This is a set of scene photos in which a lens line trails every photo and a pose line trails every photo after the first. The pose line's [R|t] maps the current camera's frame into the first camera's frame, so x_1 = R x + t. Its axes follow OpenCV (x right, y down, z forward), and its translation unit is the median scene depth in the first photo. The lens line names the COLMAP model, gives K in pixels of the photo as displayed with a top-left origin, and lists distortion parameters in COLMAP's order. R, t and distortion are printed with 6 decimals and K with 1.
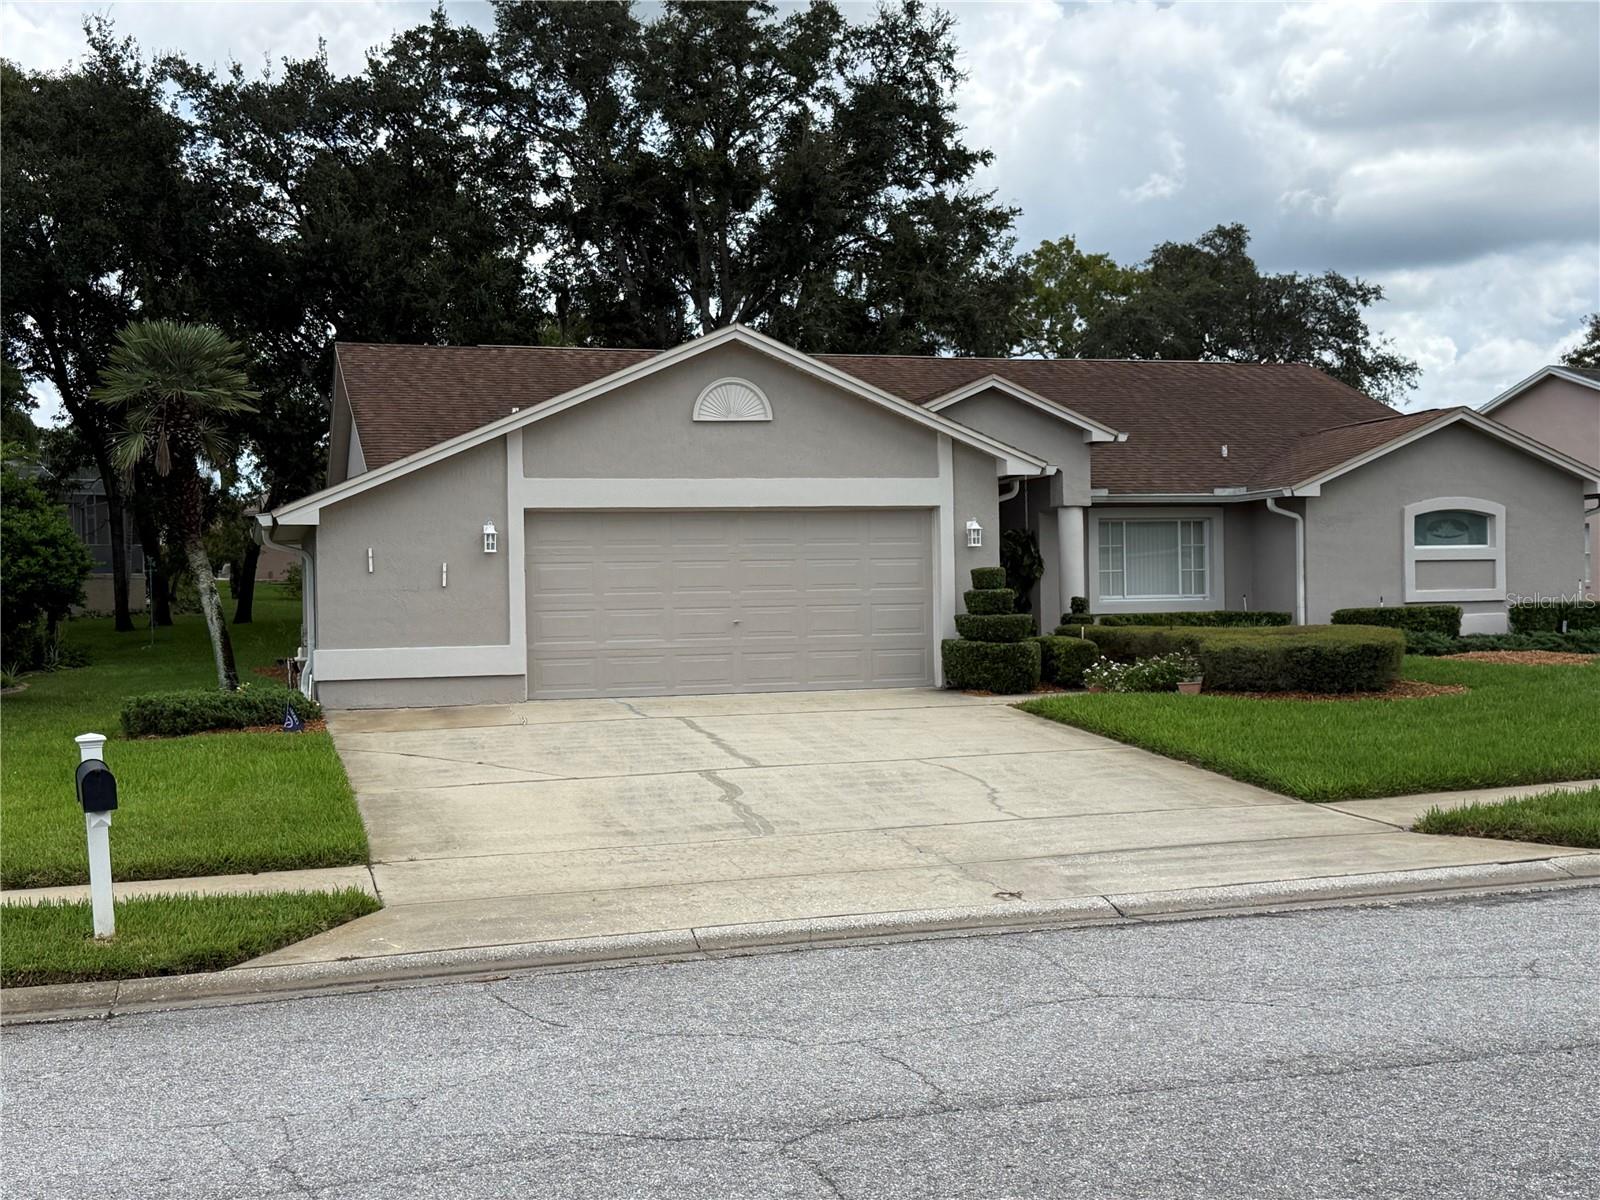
lens RADIAL K [[1938.5, 0, 808.0], [0, 1938.5, 626.0], [0, 0, 1]] dist [0.221334, -0.520987]
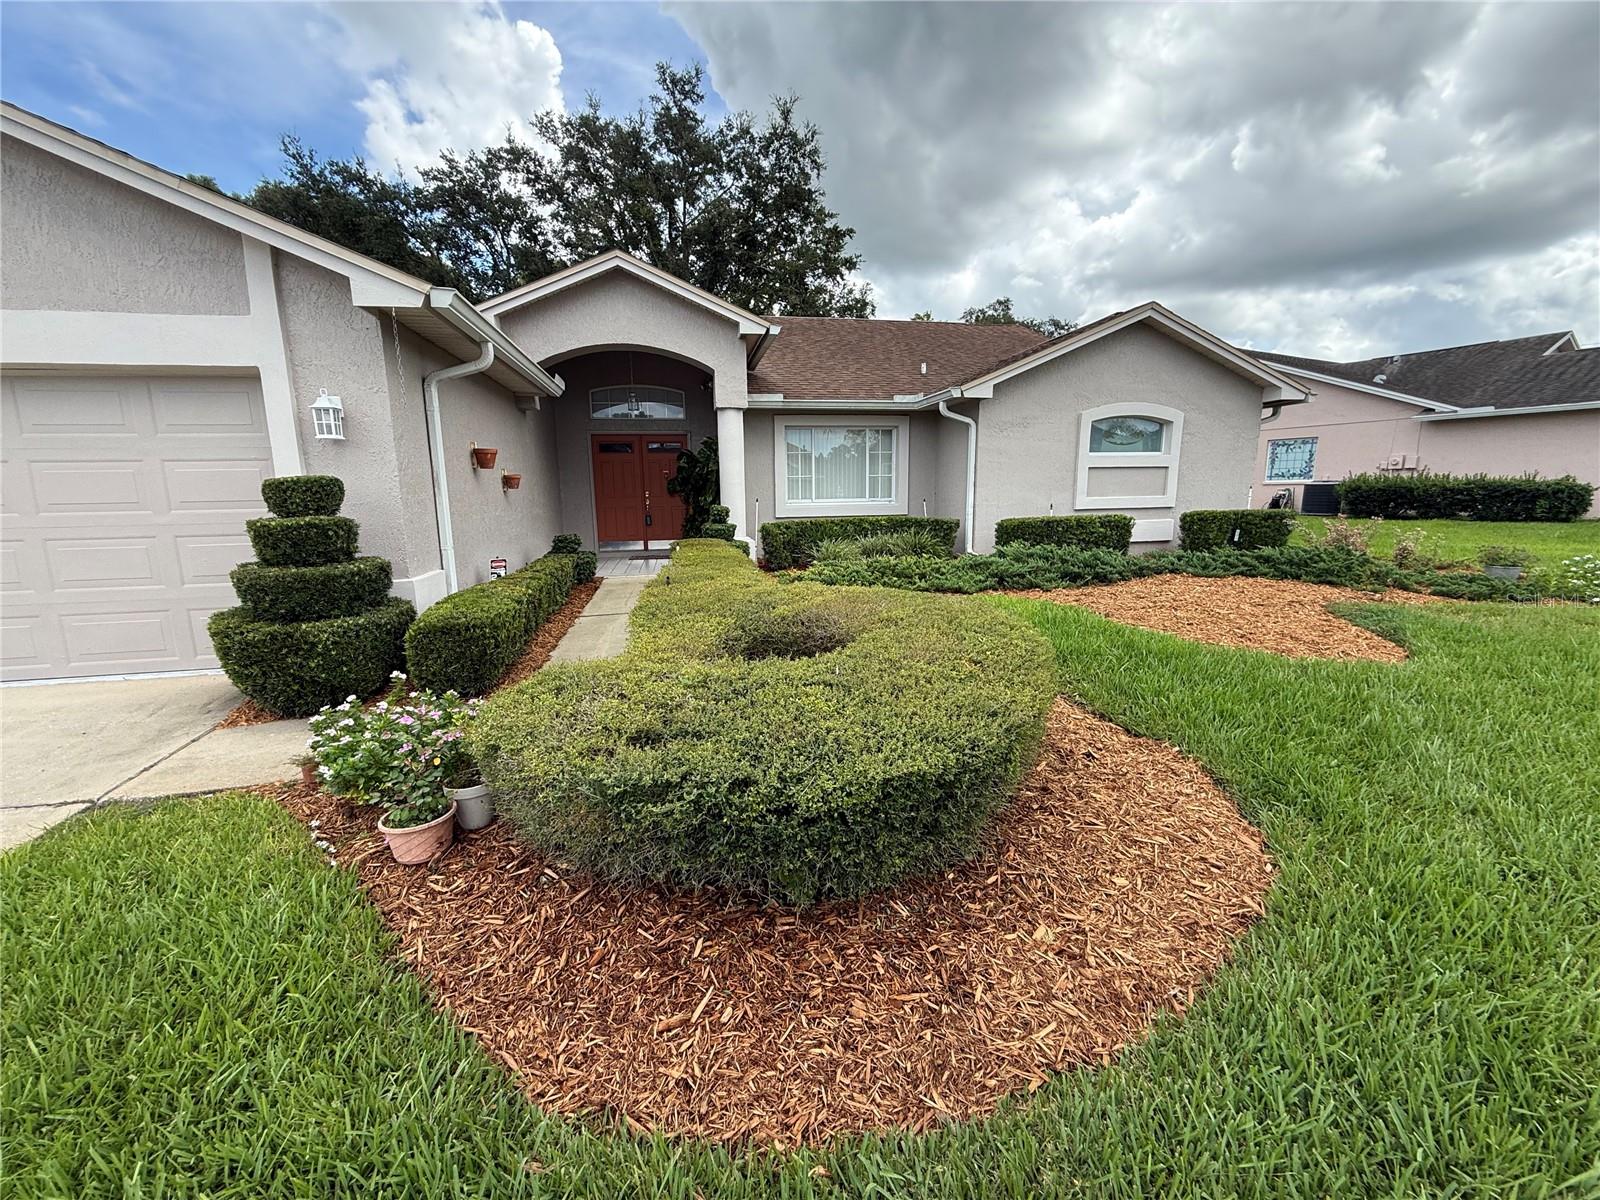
lens RADIAL K [[646.6, 0, 800.0], [0, 646.6, 600.0], [0, 0, 1]] dist [-0.001757, -0.000140]
pose [[0.994036, 0.023183, -0.106555, 0.203975], [-0.005102, 0.985957, 0.166922, -0.021445], [0.108929, -0.165383, 0.980195, 0.667571]]
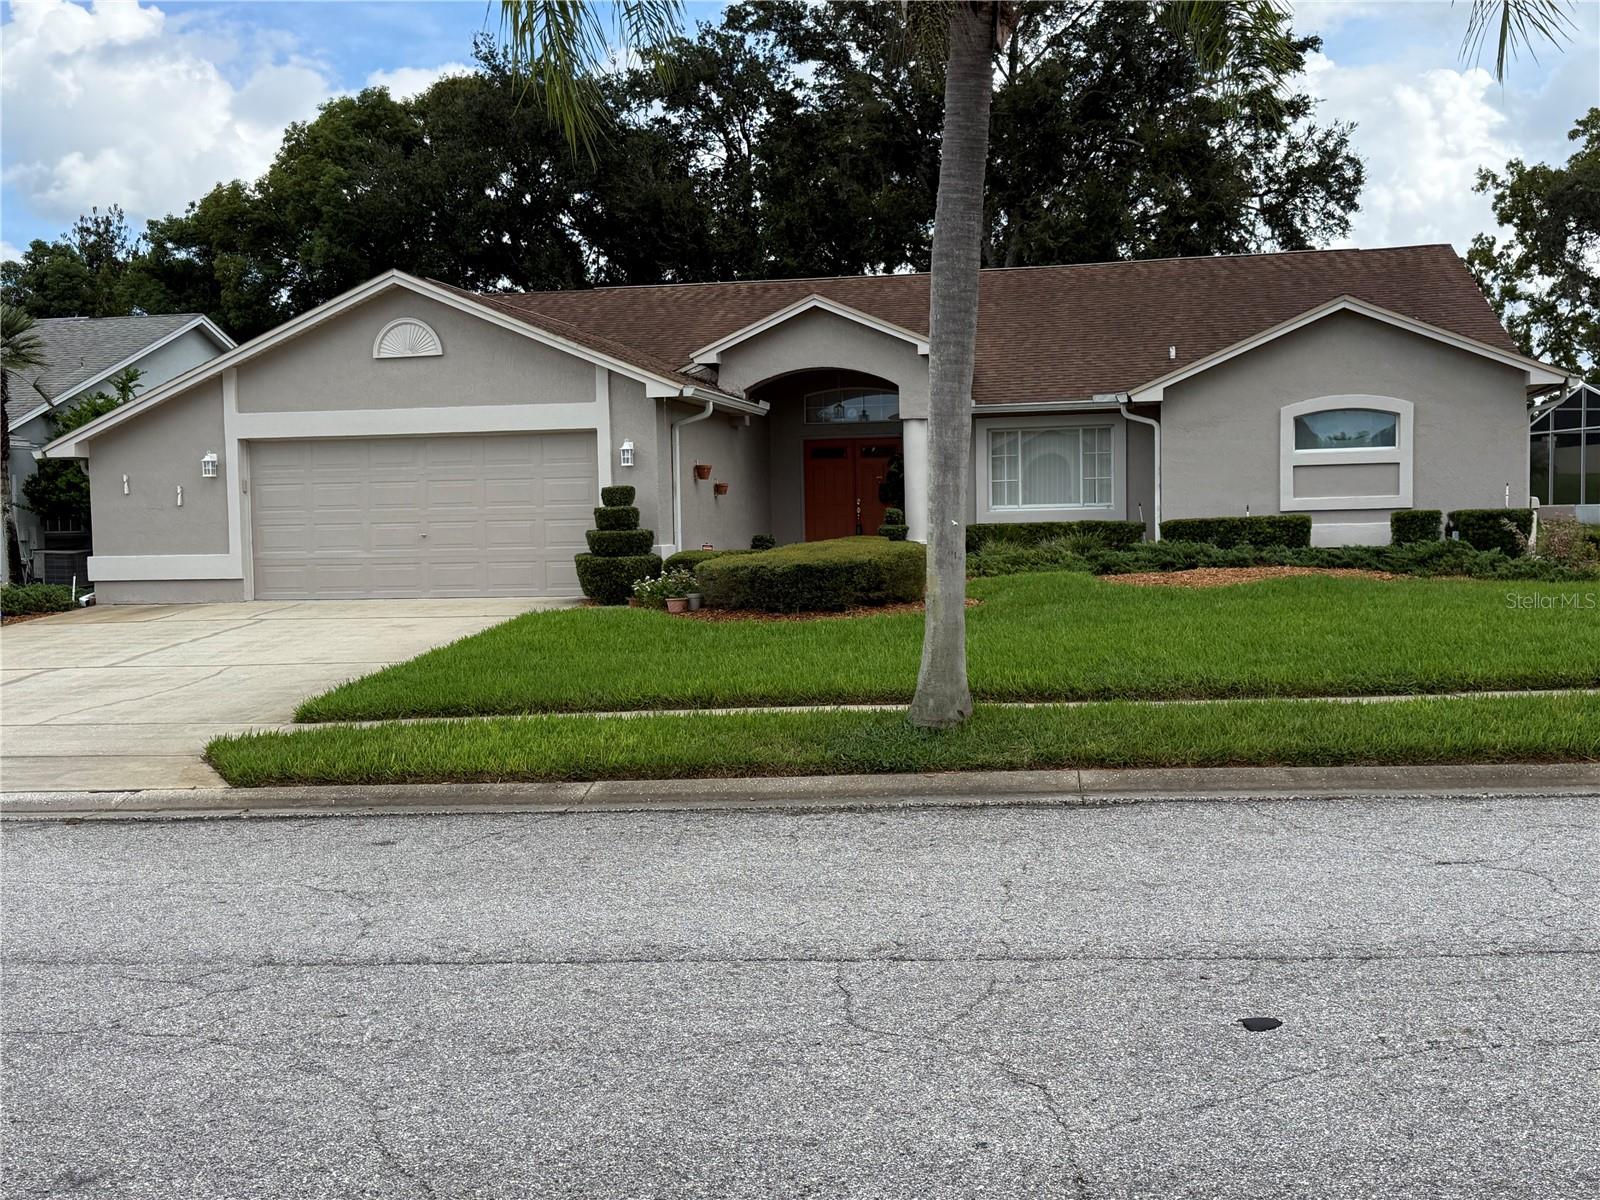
lens RADIAL K [[1717.9, 0, 800.0], [0, 1717.9, 600.0], [0, 0, 1]] dist [0.213543, -0.445805]
pose [[0.880854, 0.023191, -0.472819, 0.506842], [0.001061, 0.998700, 0.050960, -0.012584], [0.473386, -0.045389, 0.879685, 0.170207]]
